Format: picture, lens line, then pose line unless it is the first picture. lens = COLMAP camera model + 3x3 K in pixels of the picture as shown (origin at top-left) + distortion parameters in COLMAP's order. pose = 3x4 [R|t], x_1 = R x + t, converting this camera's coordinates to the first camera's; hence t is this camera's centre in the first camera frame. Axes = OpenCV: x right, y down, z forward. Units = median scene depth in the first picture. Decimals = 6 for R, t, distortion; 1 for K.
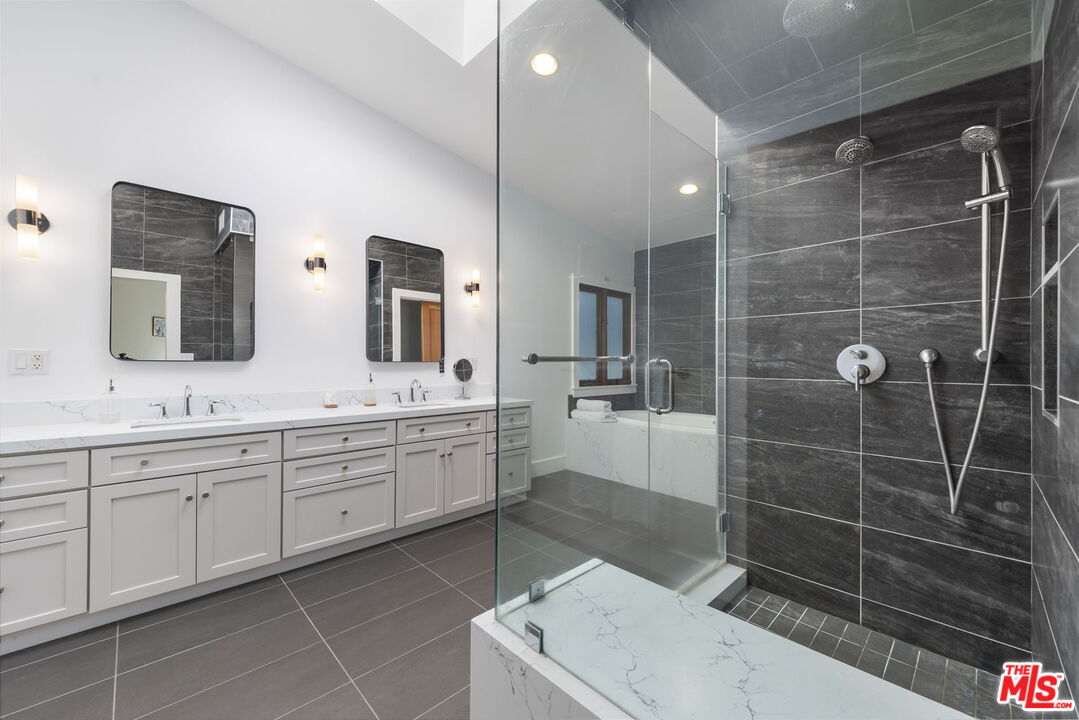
lens RADIAL K [[425.3, 0, 539.3], [0, 425.3, 363.2], [0, 0, 1]] dist [0.002773, -0.000304]
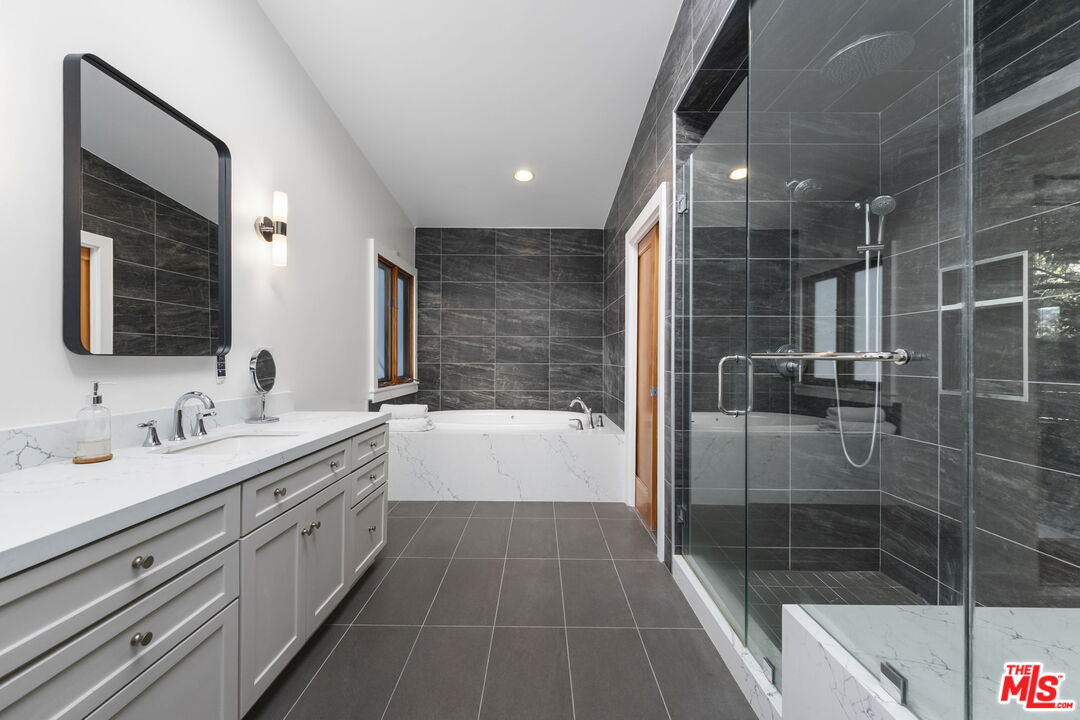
lens RADIAL K [[425.7, 0, 538.7], [0, 425.7, 356.7], [0, 0, 1]] dist [0.002773, -0.000304]
pose [[0.693759, 0.002924, 0.720202, -0.341999], [-0.003427, 0.999994, -0.000759, -0.002757], [-0.720199, -0.001941, 0.693764, 0.347489]]
